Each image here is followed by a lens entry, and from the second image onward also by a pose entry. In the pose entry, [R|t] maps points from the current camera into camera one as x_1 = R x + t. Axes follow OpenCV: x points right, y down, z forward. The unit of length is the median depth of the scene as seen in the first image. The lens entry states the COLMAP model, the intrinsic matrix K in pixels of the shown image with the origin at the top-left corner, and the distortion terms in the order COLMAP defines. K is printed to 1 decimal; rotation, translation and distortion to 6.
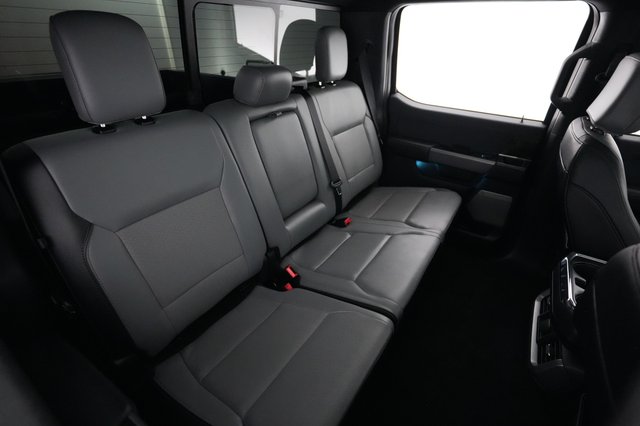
lens RADIAL K [[318.6, 0, 306.7], [0, 318.6, 212.6], [0, 0, 1]] dist [0.035973, 0.000246]
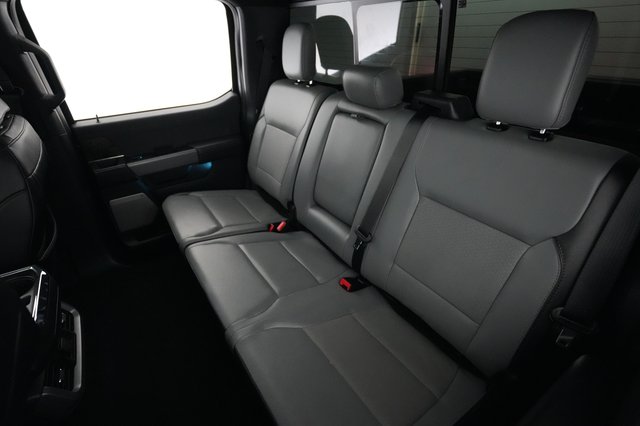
lens RADIAL K [[318.6, 0, 306.7], [0, 318.6, 212.6], [0, 0, 1]] dist [0.035973, 0.000246]
pose [[-0.382792, 0.438390, -0.813194, 0.846942], [-0.455406, 0.676313, 0.578969, -0.582820], [0.803788, 0.591958, -0.059242, 1.079870]]
